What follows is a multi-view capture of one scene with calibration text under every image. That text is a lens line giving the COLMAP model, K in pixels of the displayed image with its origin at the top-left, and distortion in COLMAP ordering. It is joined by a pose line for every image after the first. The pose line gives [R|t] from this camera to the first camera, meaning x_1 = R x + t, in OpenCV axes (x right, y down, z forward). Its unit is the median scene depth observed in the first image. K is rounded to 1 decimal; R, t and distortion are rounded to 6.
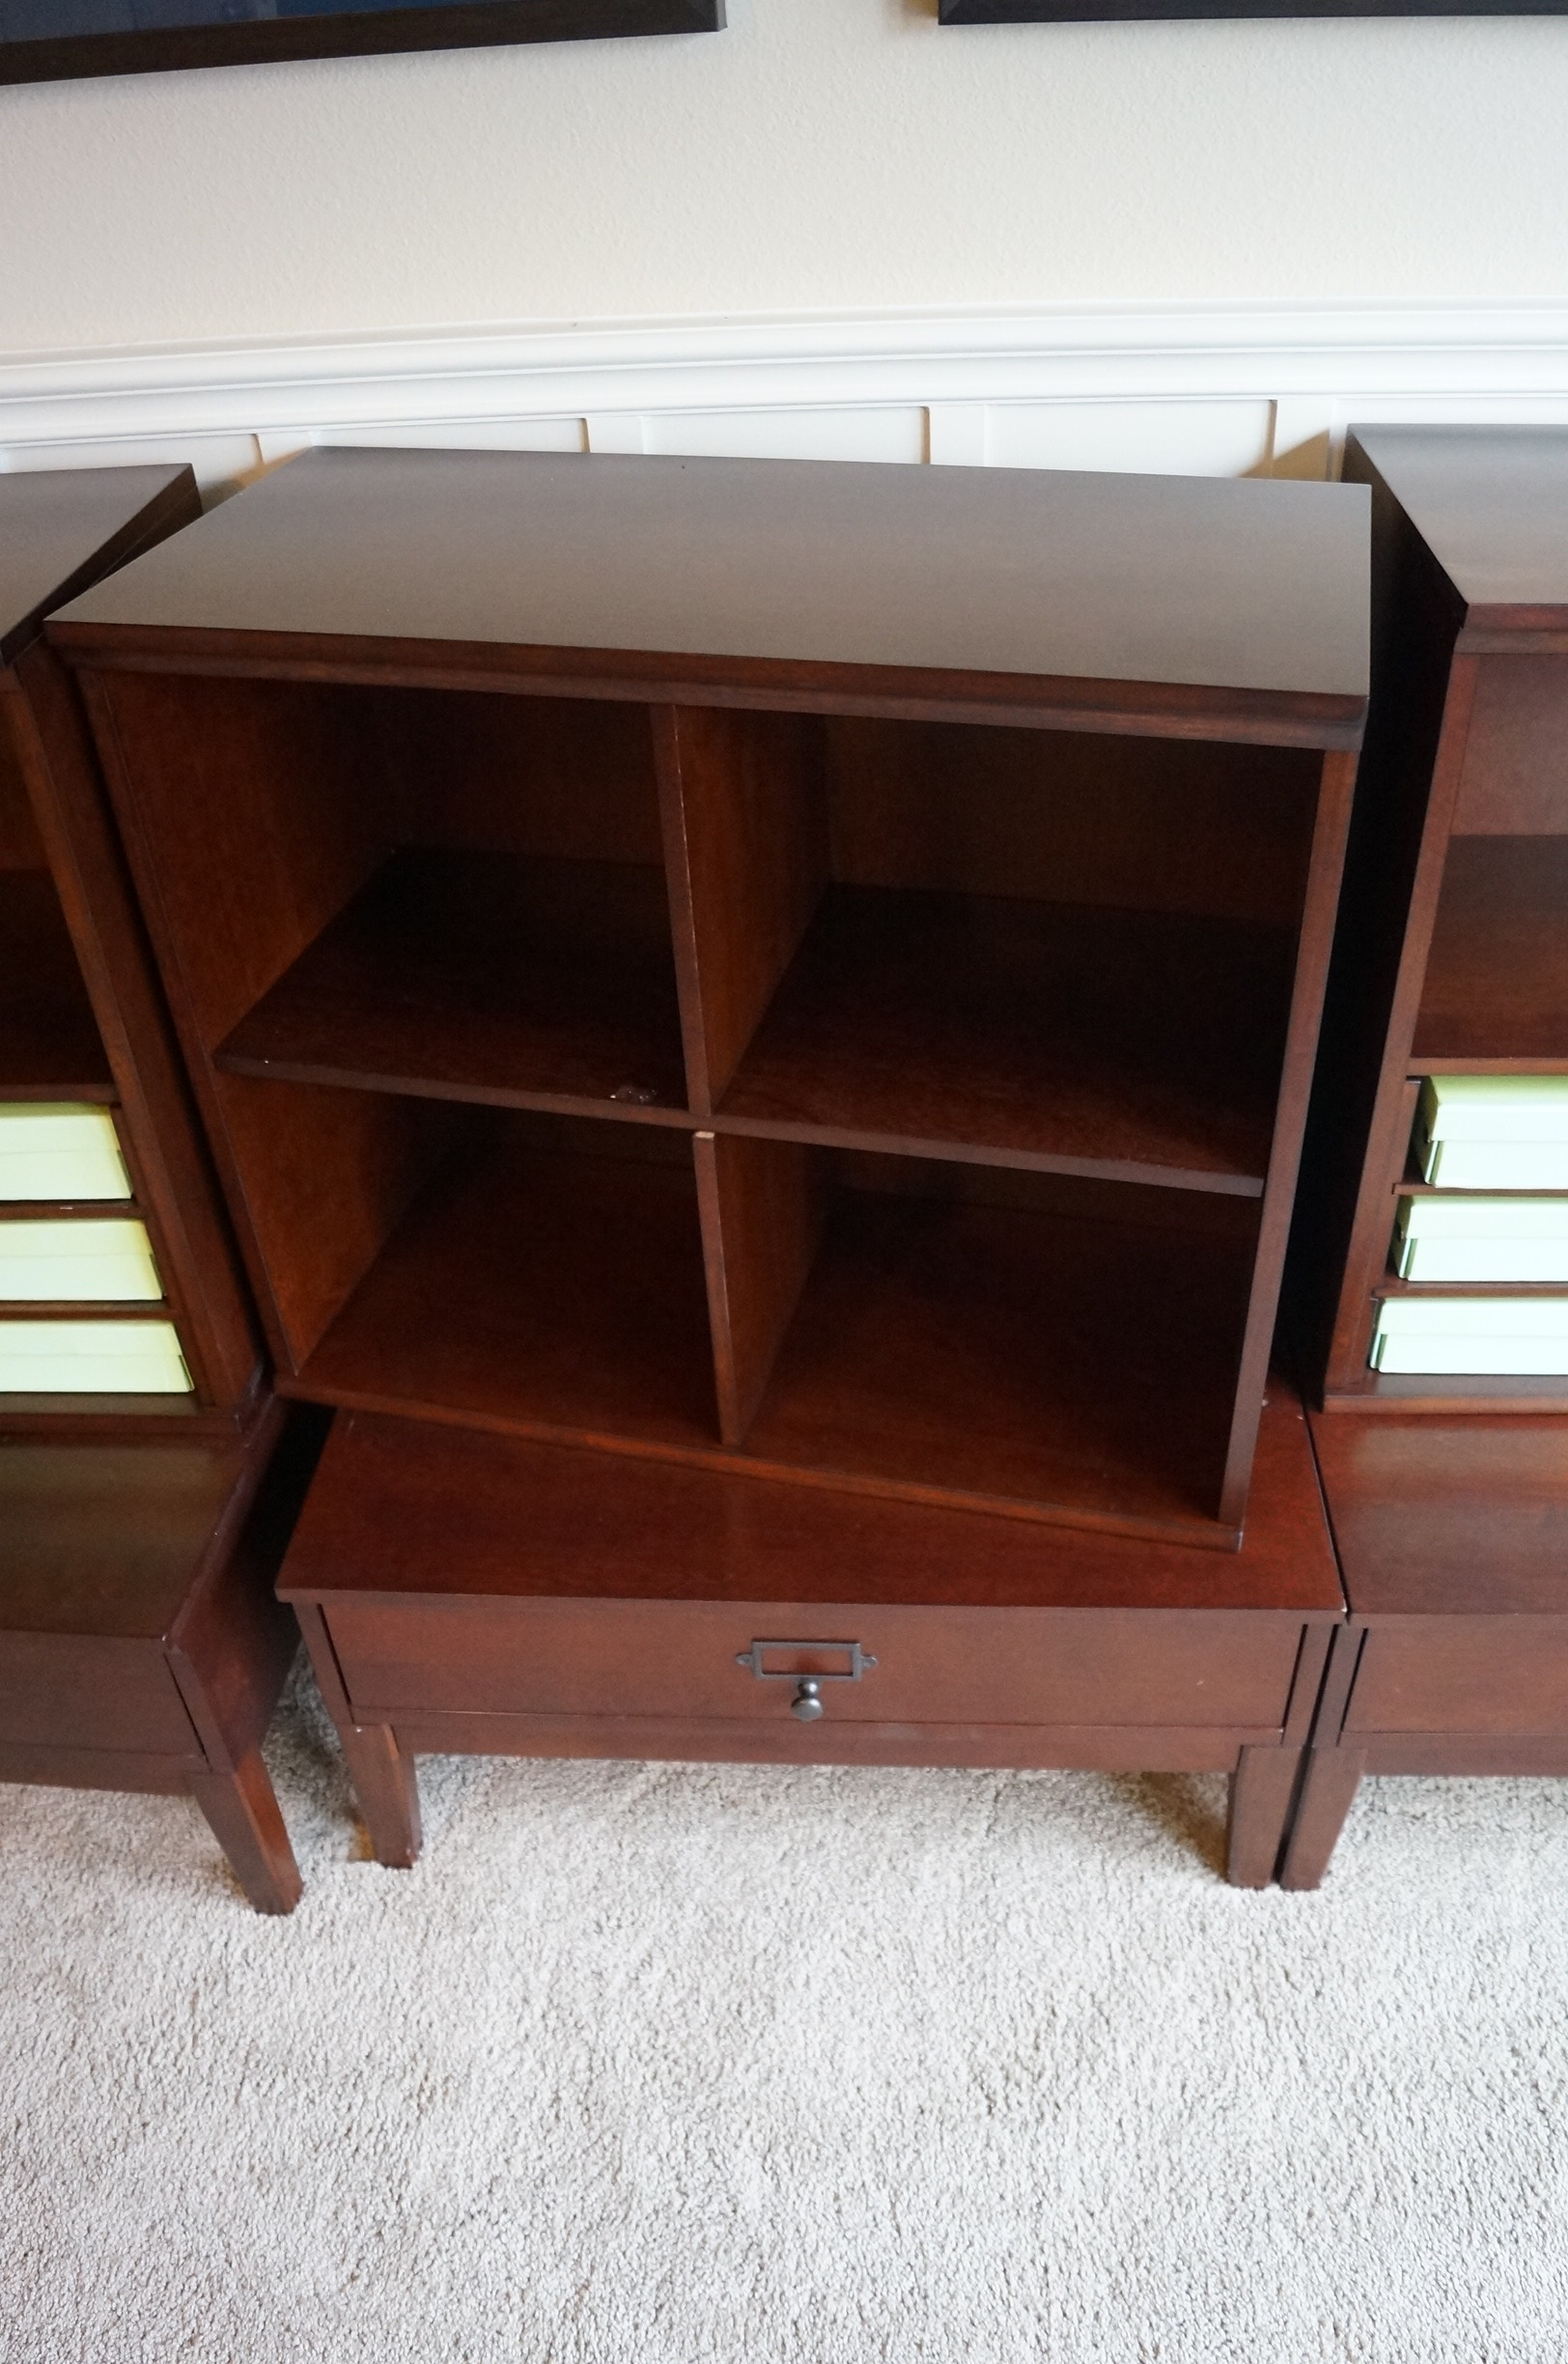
lens RADIAL K [[1830.6, 0, 799.4], [0, 1830.6, 1172.9], [0, 0, 1]] dist [-0.087265, 0.011051]
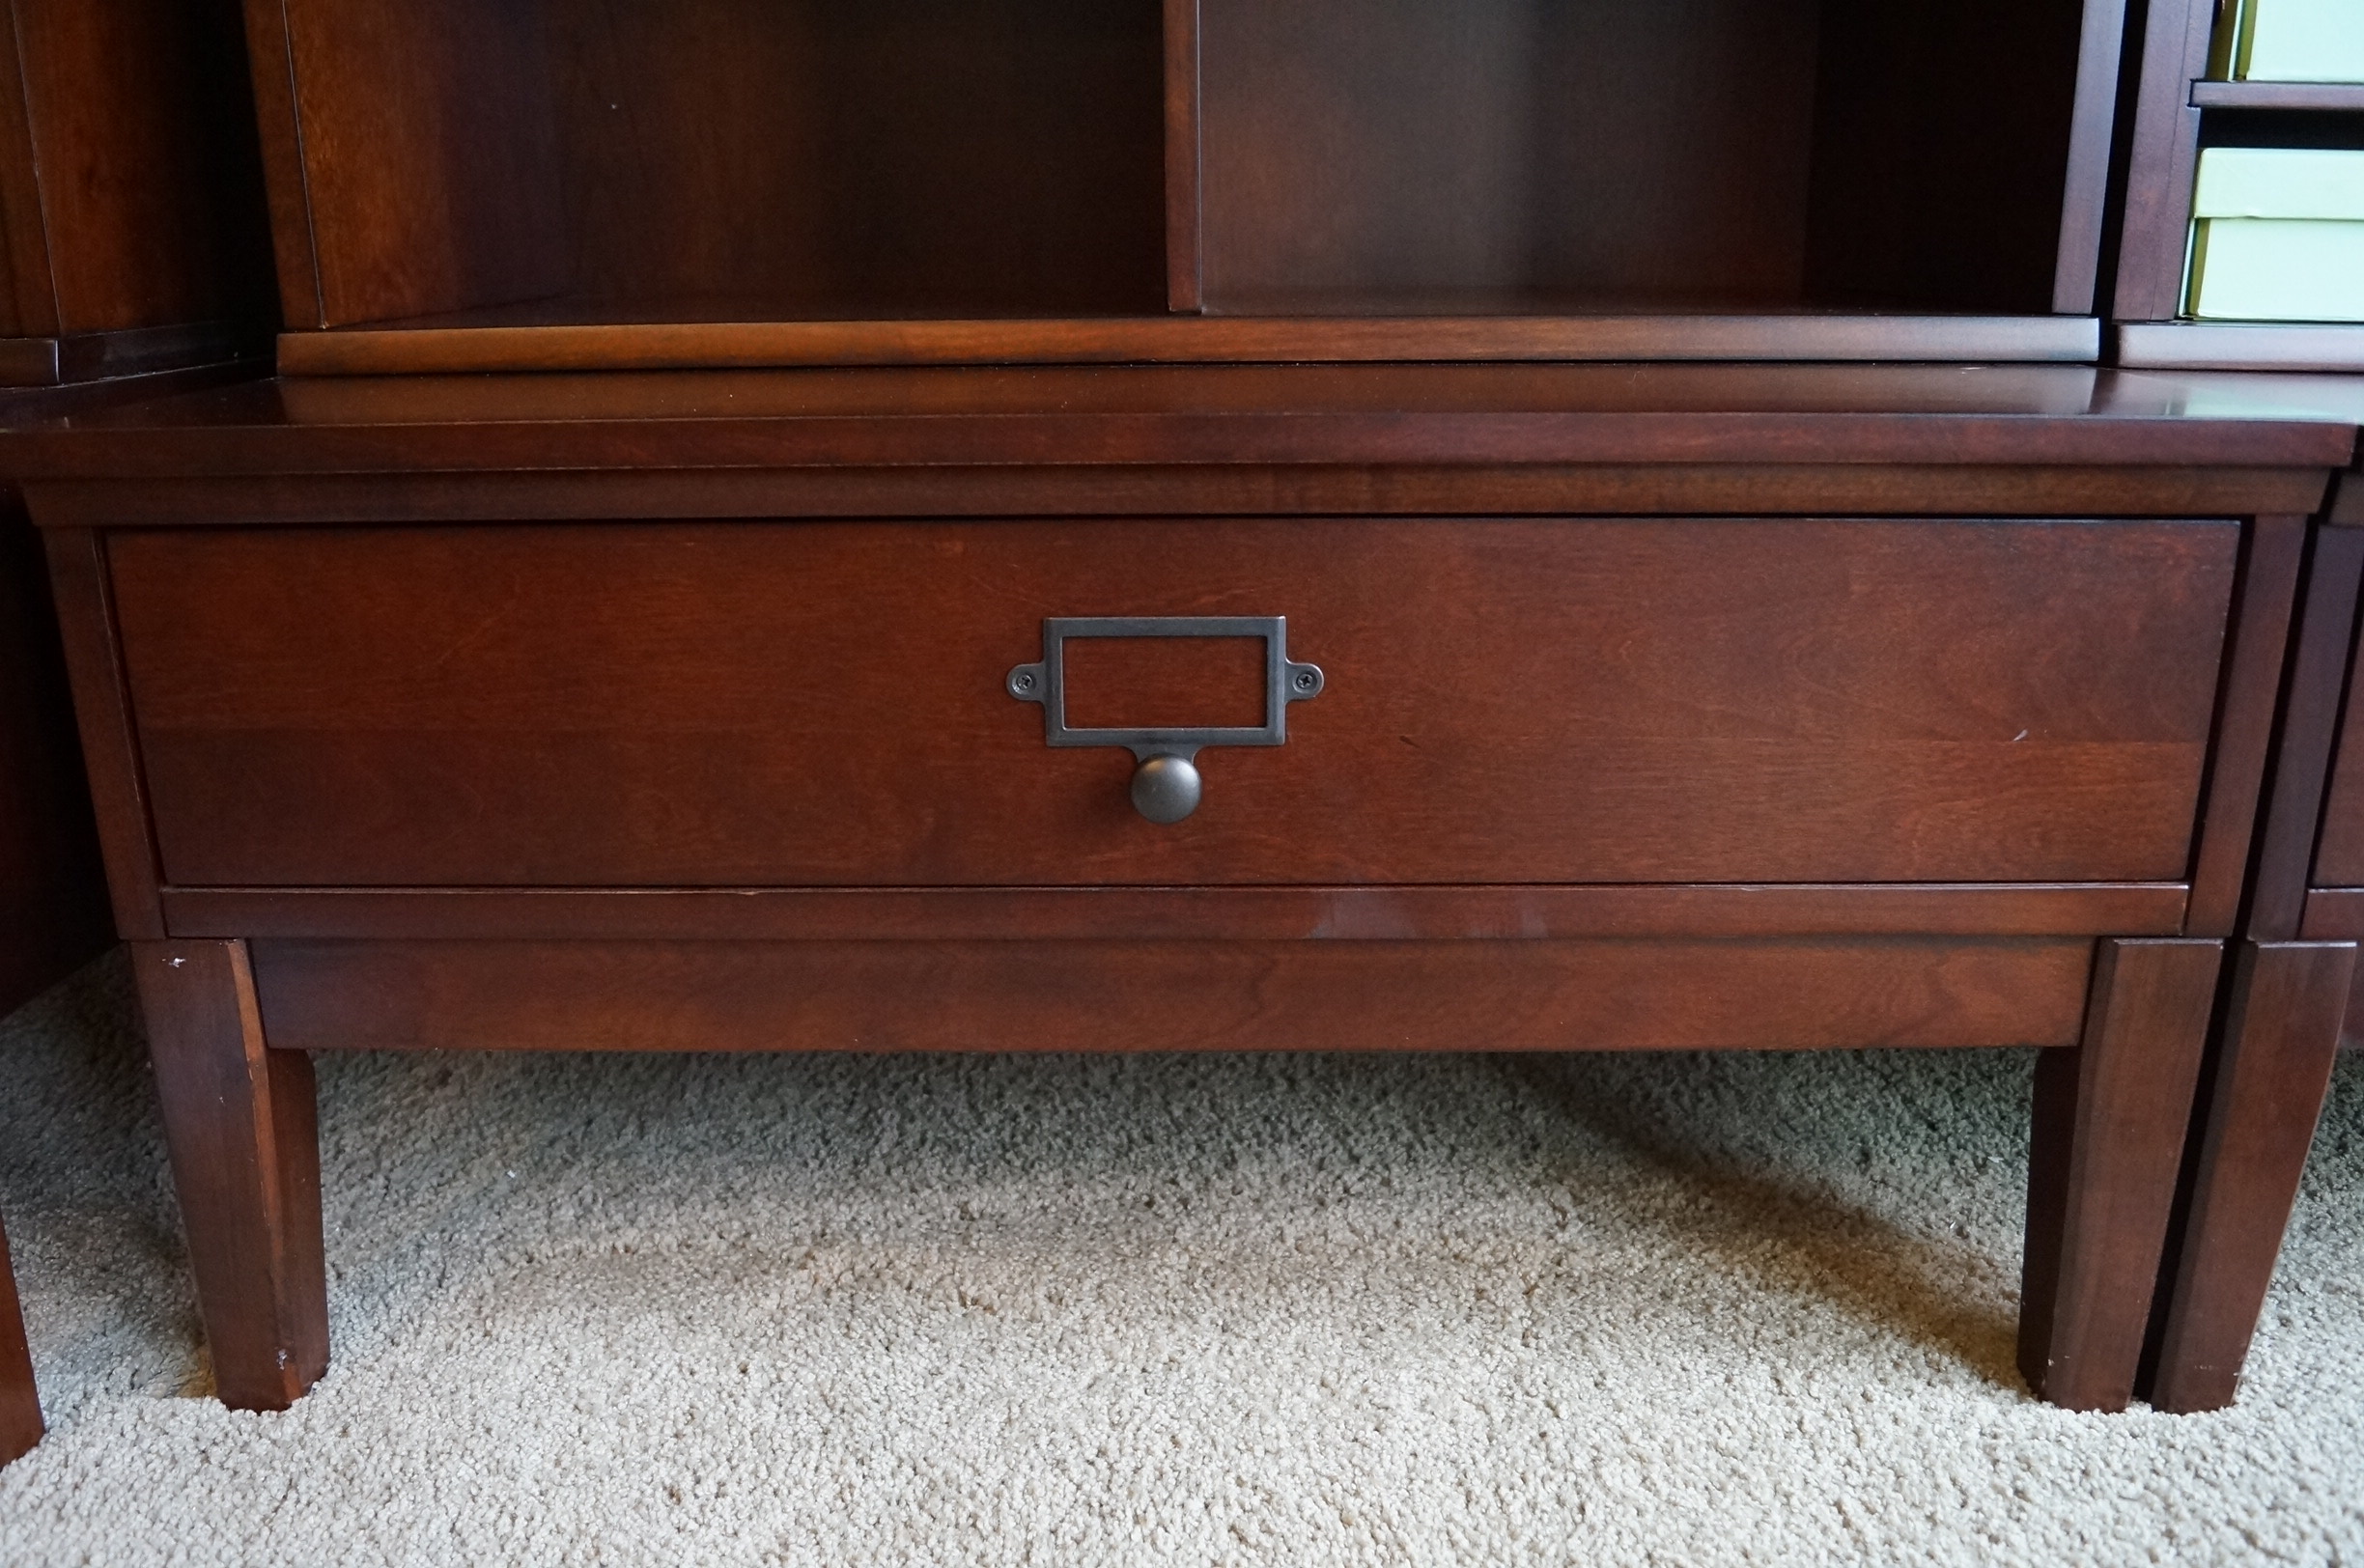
lens RADIAL K [[1830.6, 0, 1160.5], [0, 1830.6, 792.9], [0, 0, 1]] dist [-0.087265, 0.011051]
pose [[0.998901, 0.015504, 0.044239, -0.015659], [-0.000122, 0.944582, -0.328276, 0.415226], [-0.046877, 0.327910, 0.943545, 0.546126]]
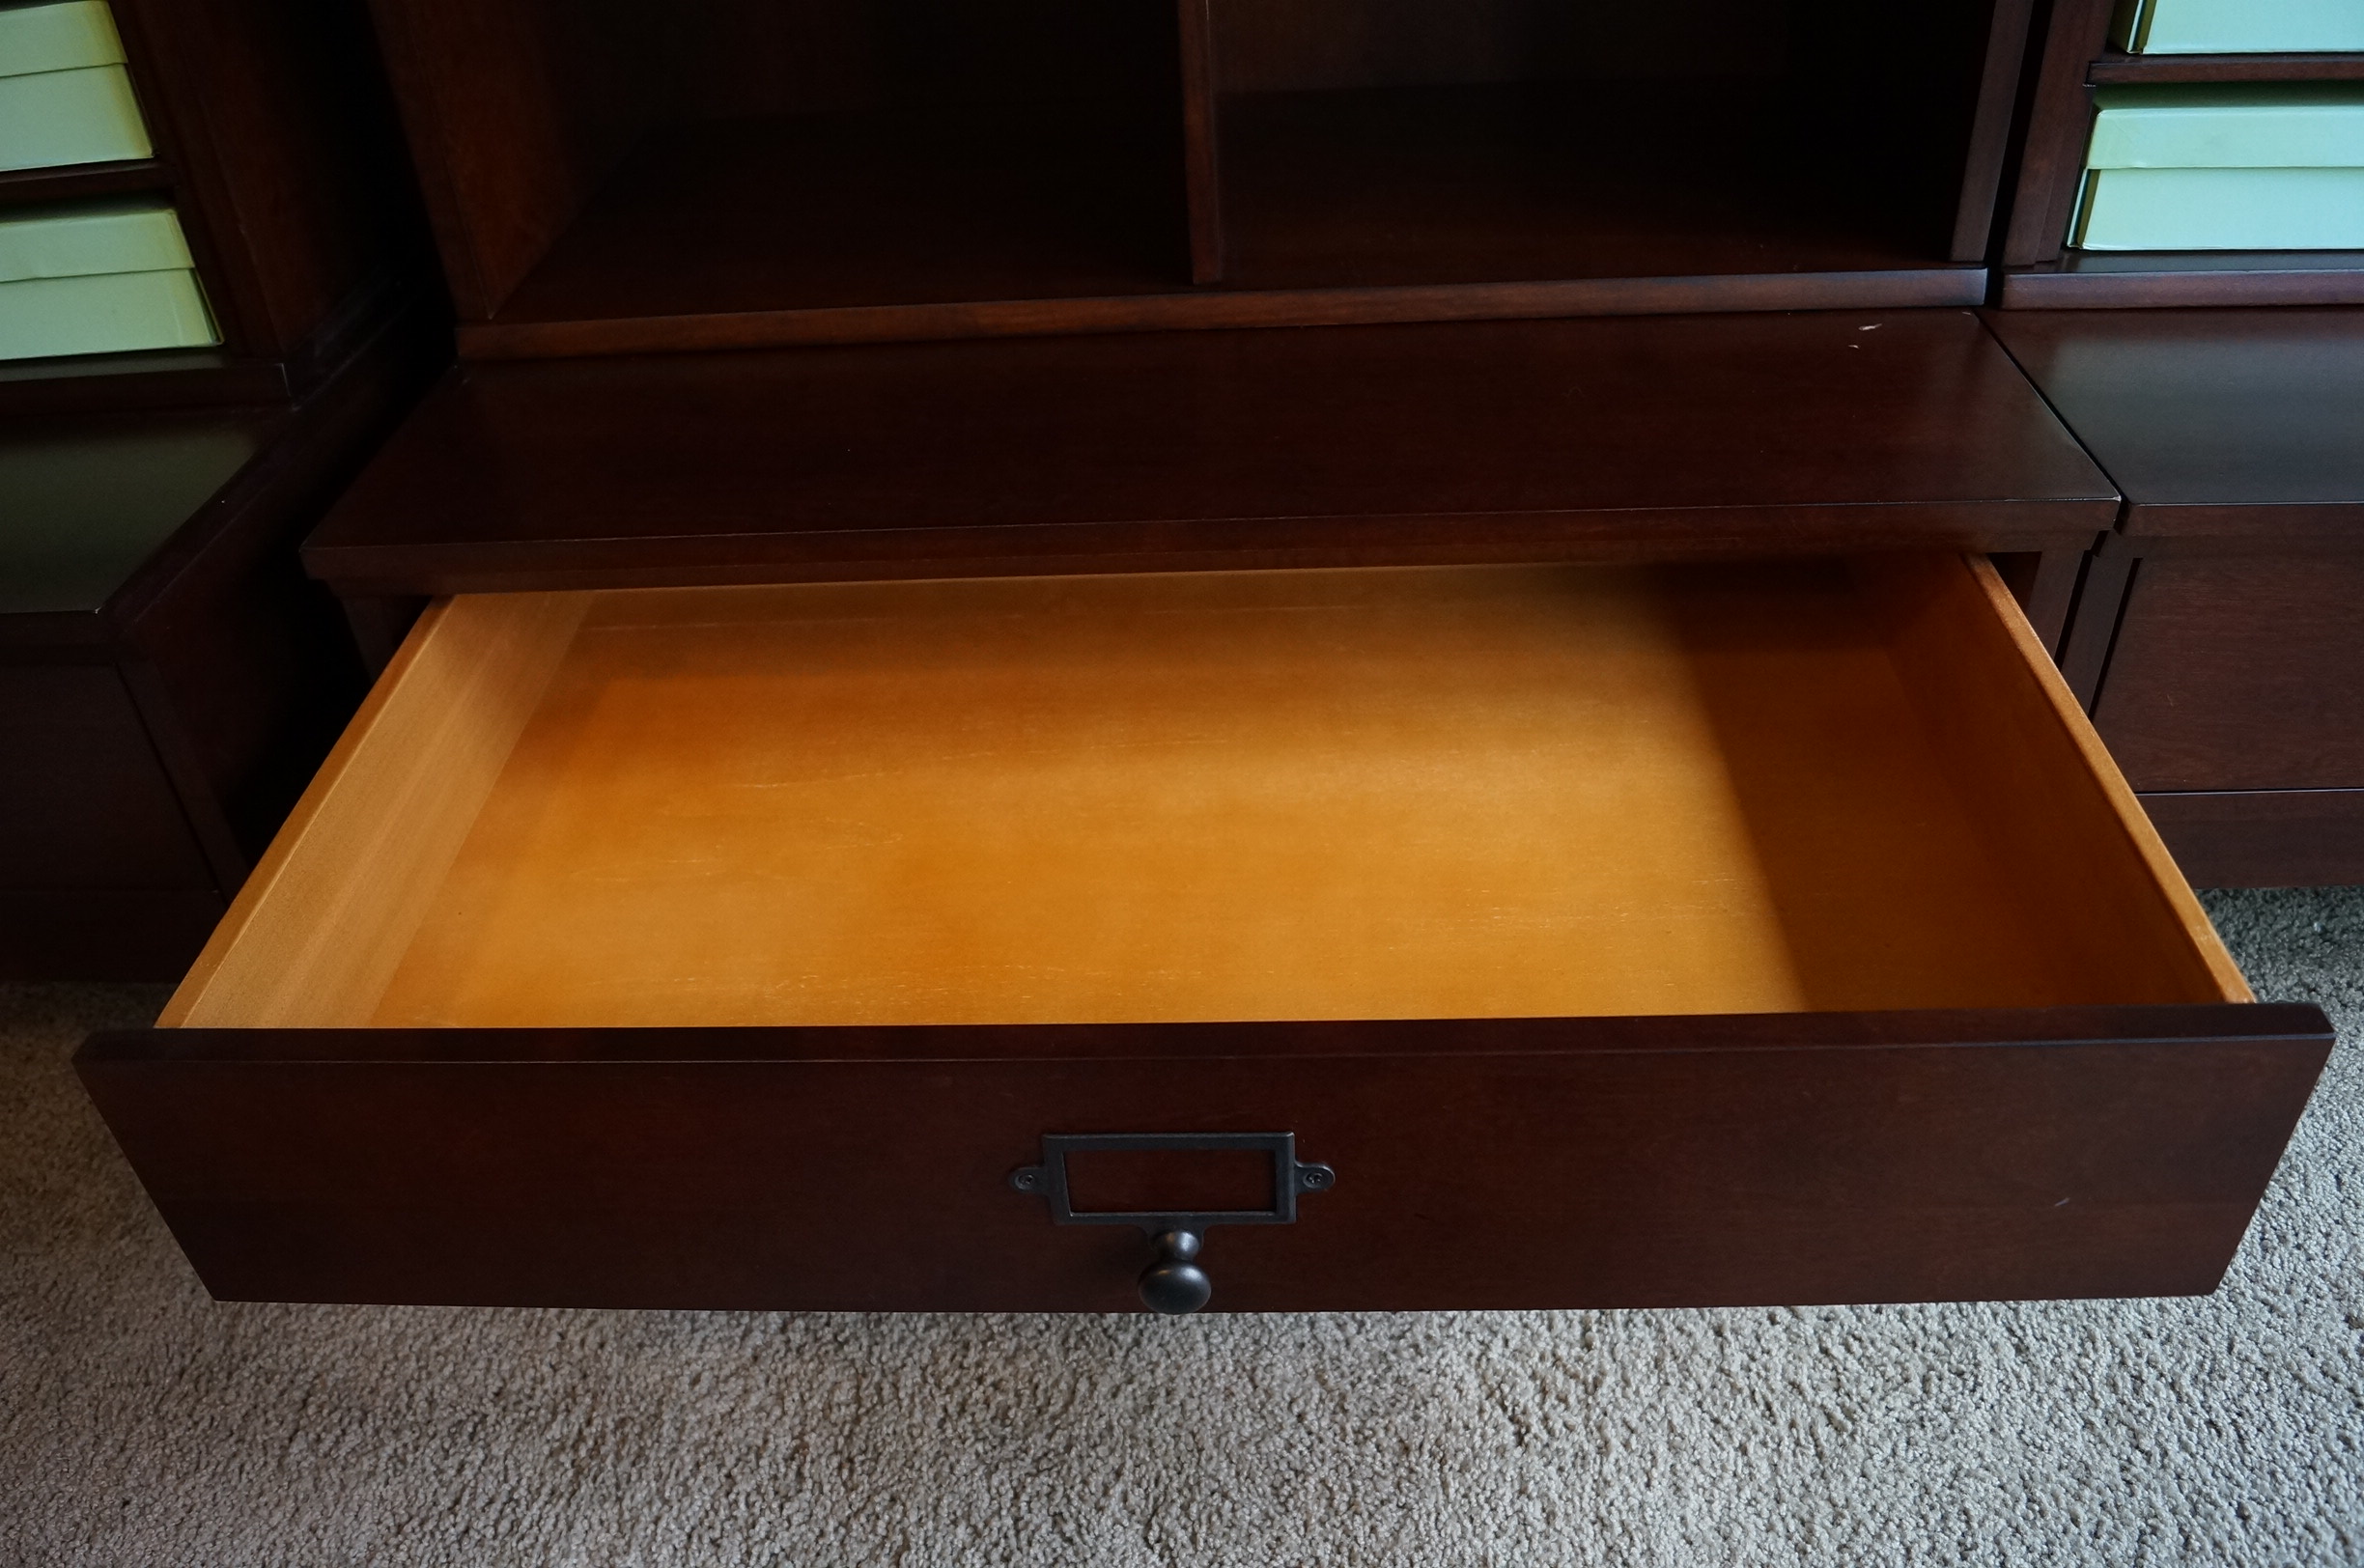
lens RADIAL K [[1830.6, 0, 1161.5], [0, 1830.6, 796.6], [0, 0, 1]] dist [-0.087265, 0.011051]
pose [[0.999658, -0.025286, 0.006664, -0.012330], [0.025269, 0.999677, 0.002651, 0.299236], [-0.006729, -0.002482, 0.999974, 0.388479]]
